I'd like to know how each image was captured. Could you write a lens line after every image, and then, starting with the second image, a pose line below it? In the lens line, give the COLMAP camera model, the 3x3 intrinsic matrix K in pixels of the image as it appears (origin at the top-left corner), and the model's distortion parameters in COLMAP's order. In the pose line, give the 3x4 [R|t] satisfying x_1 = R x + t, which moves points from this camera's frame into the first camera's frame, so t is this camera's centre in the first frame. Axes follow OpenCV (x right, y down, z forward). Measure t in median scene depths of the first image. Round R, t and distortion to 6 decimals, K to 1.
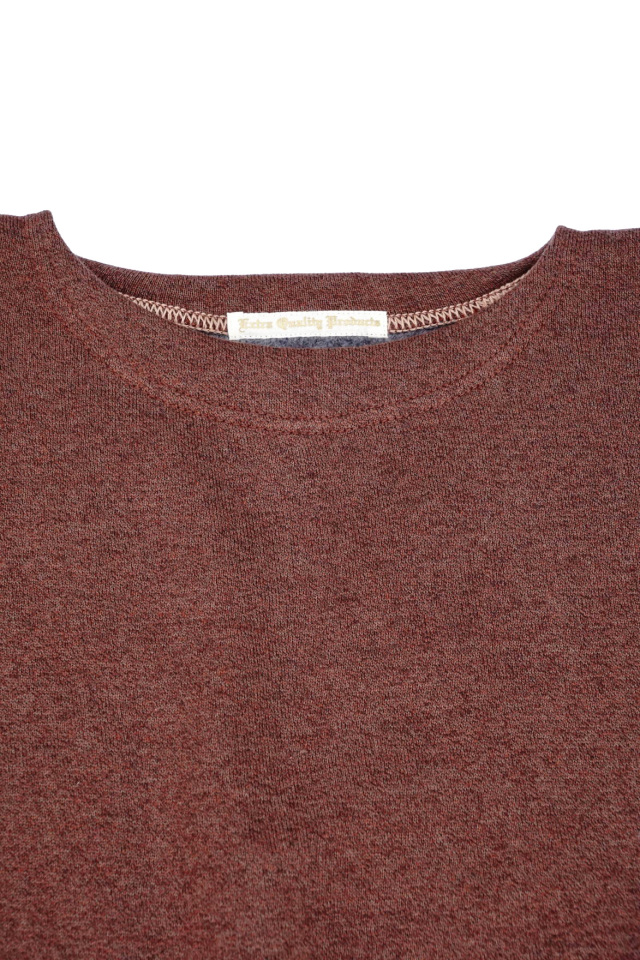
lens RADIAL K [[2070.1, 0, 320.0], [0, 2070.1, 480.0], [0, 0, 1]] dist [-0.020853, -0.019917]
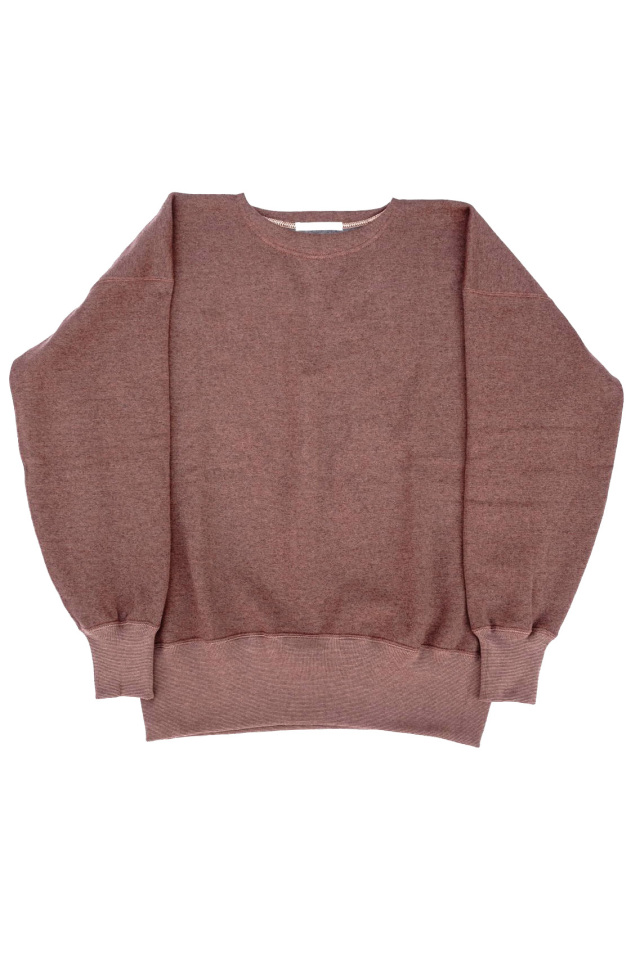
lens RADIAL K [[879.8, 0, 320.0], [0, 879.8, 480.0], [0, 0, 1]] dist [-0.008769, -0.003703]
pose [[0.999987, 0.005044, 0.000636, -0.003304], [-0.005049, 0.970416, 0.241388, -0.019670], [0.000601, -0.241388, 0.970428, -0.522242]]
